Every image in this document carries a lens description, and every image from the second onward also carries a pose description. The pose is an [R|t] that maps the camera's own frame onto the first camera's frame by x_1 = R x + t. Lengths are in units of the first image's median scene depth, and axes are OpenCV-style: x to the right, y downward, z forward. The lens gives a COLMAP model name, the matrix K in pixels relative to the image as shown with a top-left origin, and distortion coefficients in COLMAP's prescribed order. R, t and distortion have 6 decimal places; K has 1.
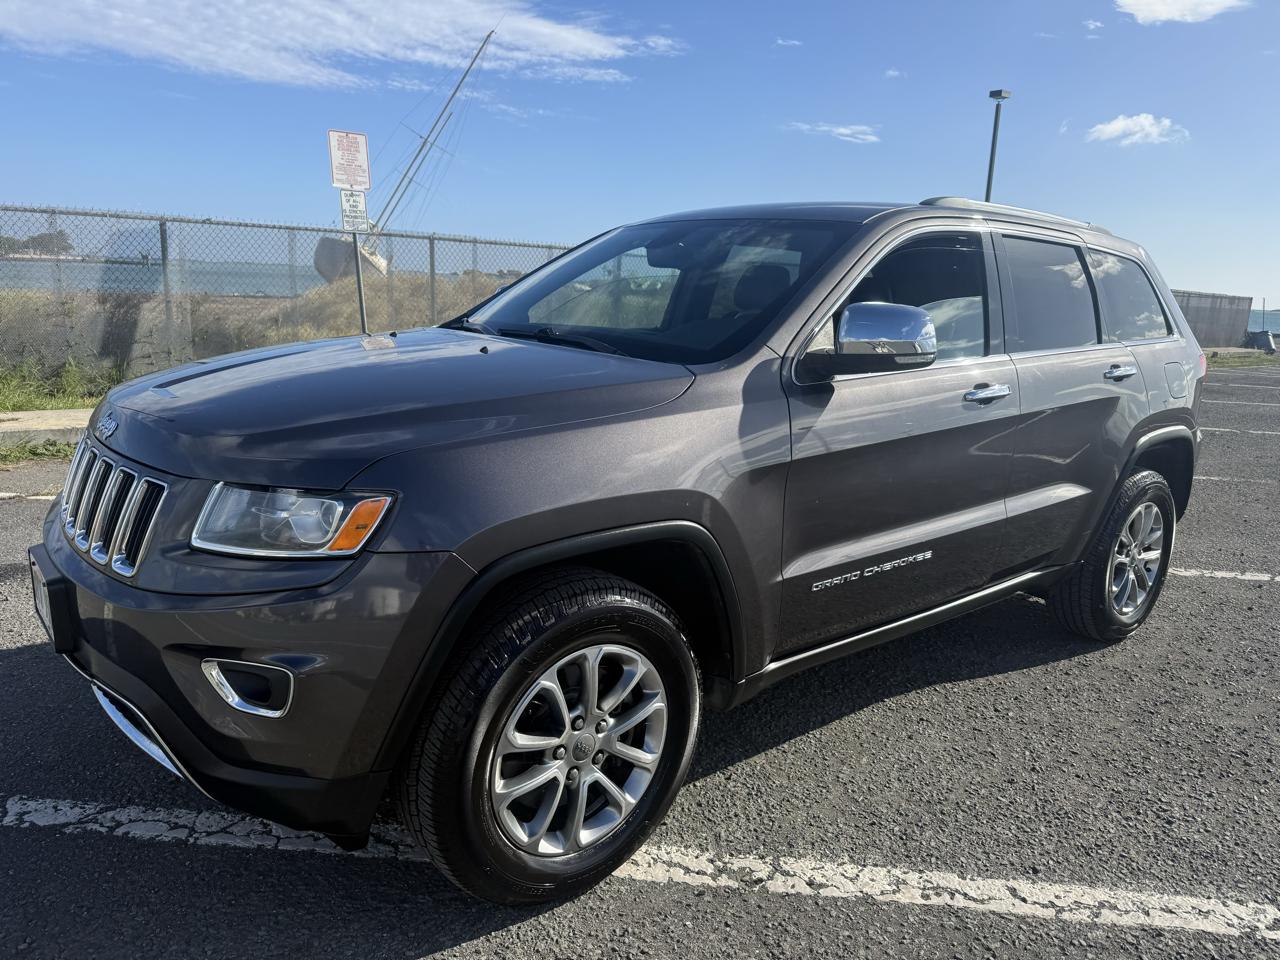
lens RADIAL K [[914.1, 0, 640.7], [0, 914.1, 482.6], [0, 0, 1]] dist [-0.000765, -0.007247]
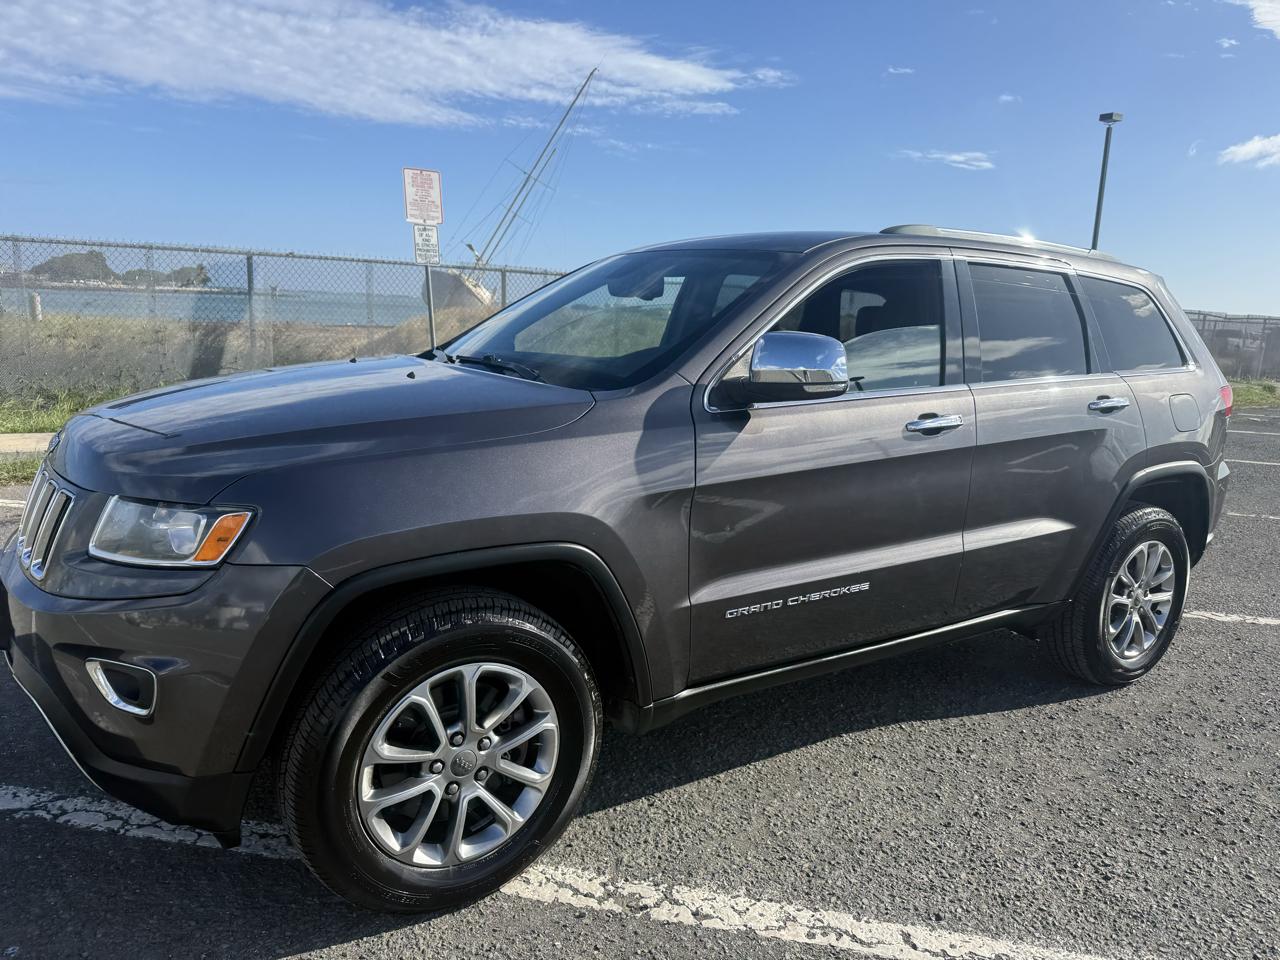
lens RADIAL K [[914.1, 0, 640.7], [0, 914.1, 482.6], [0, 0, 1]] dist [-0.000765, -0.007247]
pose [[0.993671, 0.018948, -0.110718, 0.212924], [-0.022365, 0.999308, -0.029705, 0.002009], [0.110078, 0.031993, 0.993408, -0.006065]]
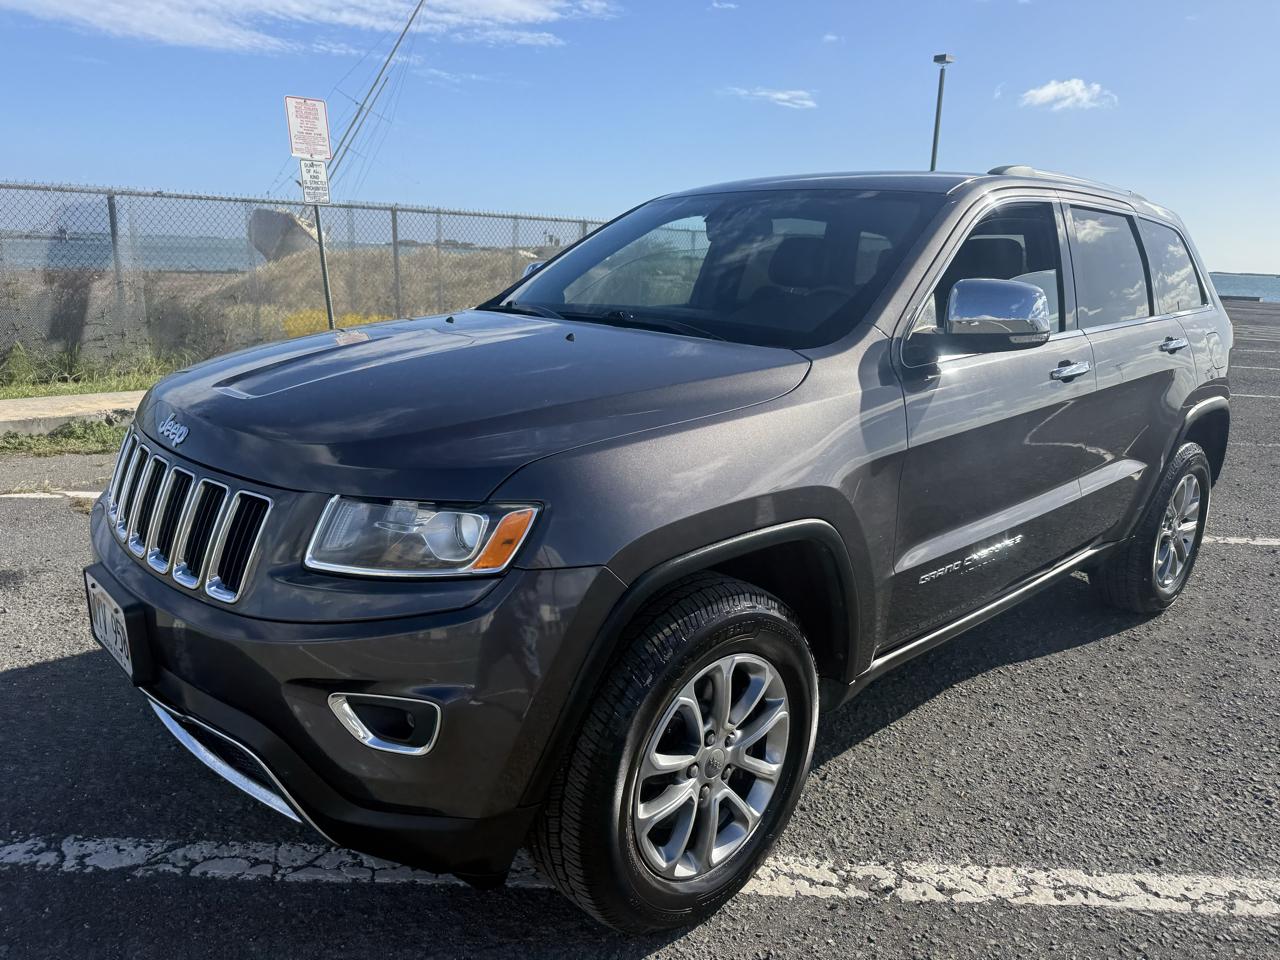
lens RADIAL K [[916.7, 0, 641.5], [0, 916.7, 483.4], [0, 0, 1]] dist [-0.005581, -0.001967]
pose [[0.997873, -0.026418, 0.059593, -0.163982], [0.024461, 0.999145, 0.033342, -0.026550], [-0.060422, -0.031813, 0.997666, 0.066340]]
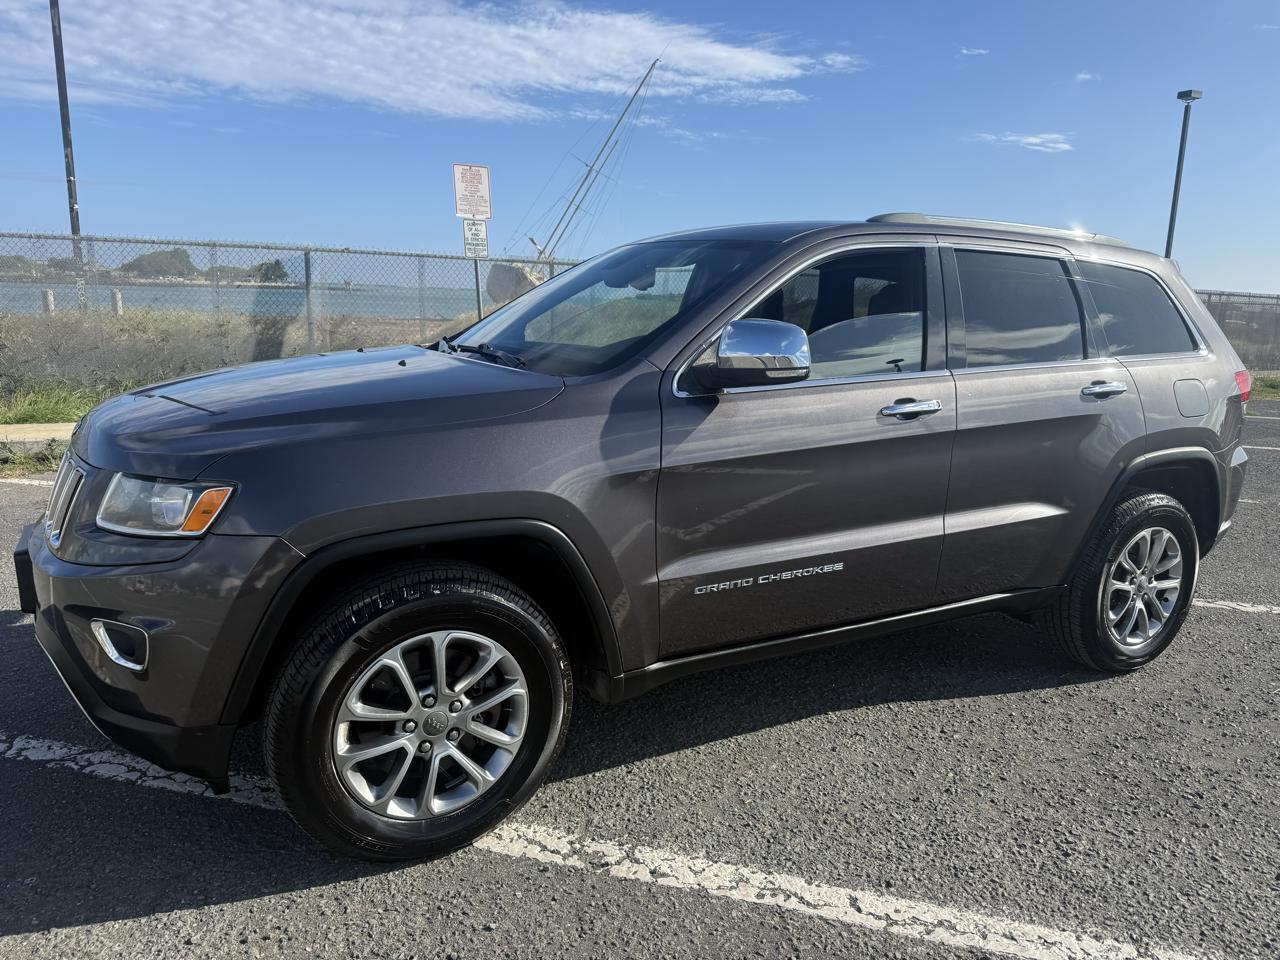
lens RADIAL K [[909.9, 0, 640.0], [0, 909.9, 480.0], [0, 0, 1]] dist [0.013786, -0.025864]
pose [[0.983054, 0.023735, -0.181773, 0.327845], [-0.027845, 0.999410, -0.020090, 0.010776], [0.181189, 0.024811, 0.983135, -0.038150]]
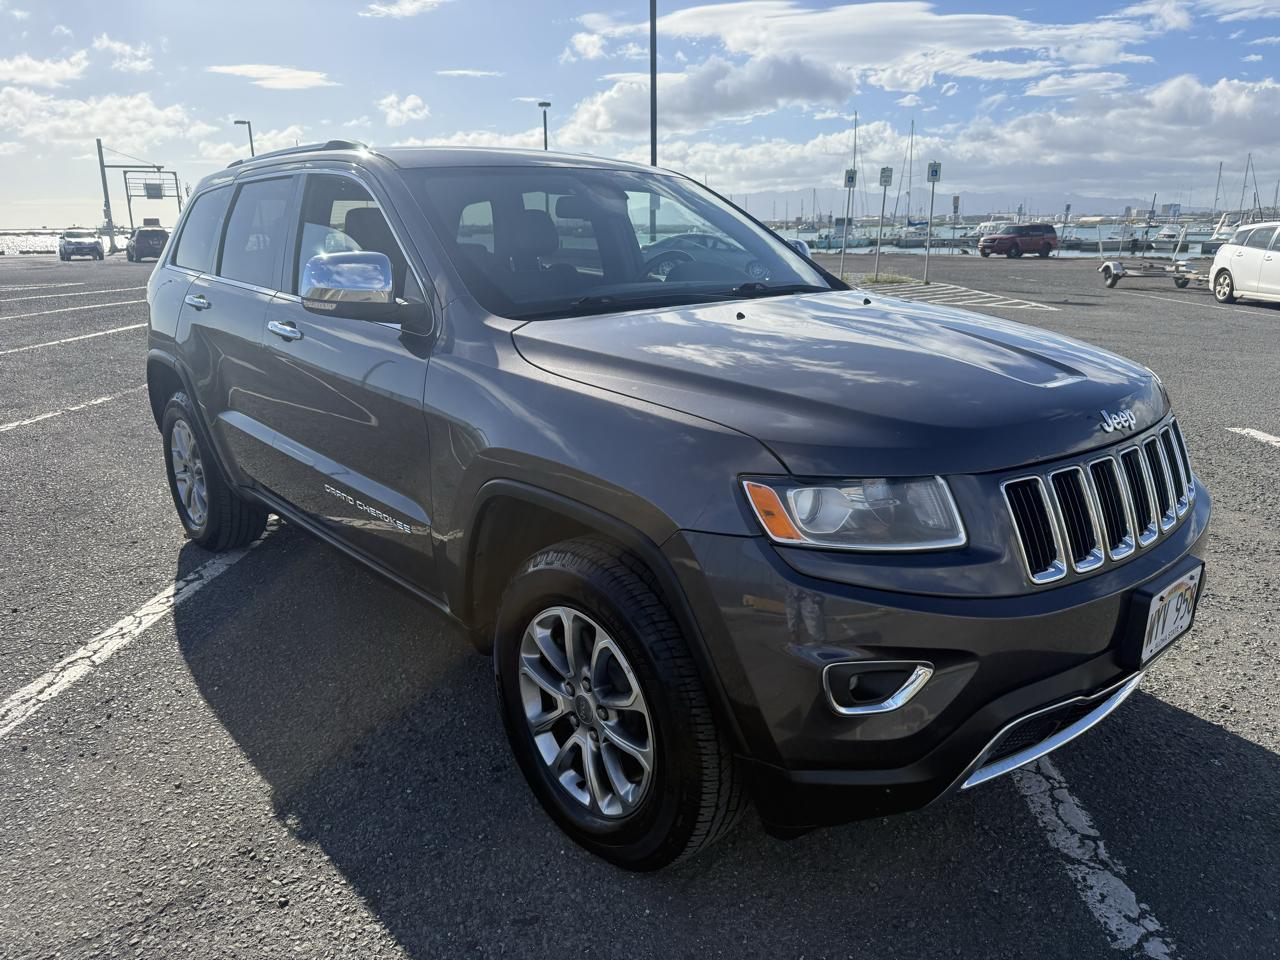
lens RADIAL K [[909.9, 0, 640.0], [0, 909.9, 480.0], [0, 0, 1]] dist [0.013786, -0.025864]
pose [[-0.040487, -0.318374, 0.947100, -1.310444], [0.228736, 0.919753, 0.318959, -0.369425], [-0.972646, 0.229549, 0.035585, 1.309432]]
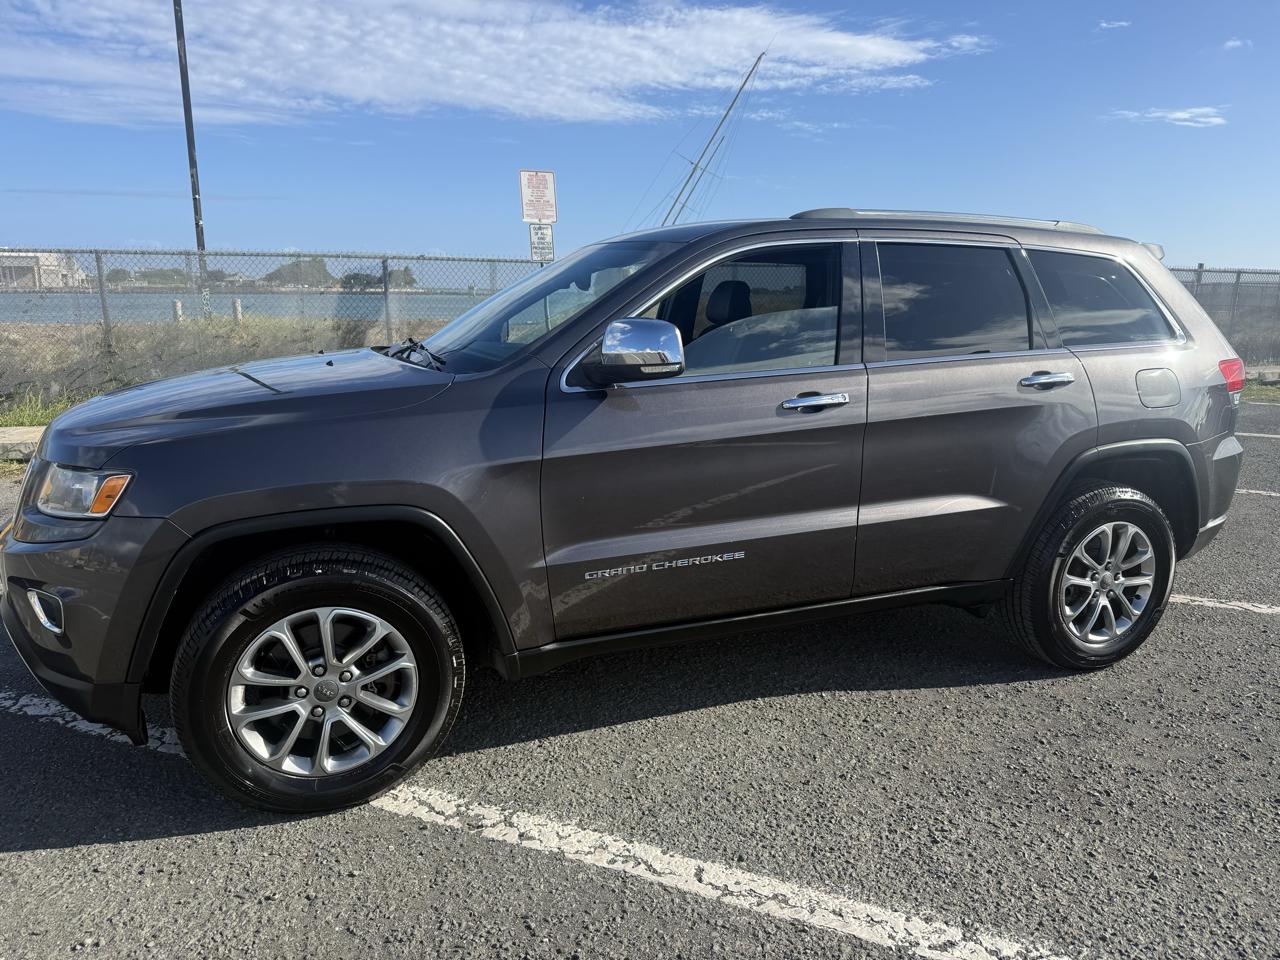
lens RADIAL K [[909.9, 0, 640.0], [0, 909.9, 480.0], [0, 0, 1]] dist [0.013786, -0.025864]
pose [[0.951657, 0.026071, -0.306055, 0.614397], [-0.031704, 0.999407, -0.013448, 0.012019], [0.305523, 0.022501, 0.951919, -0.030403]]
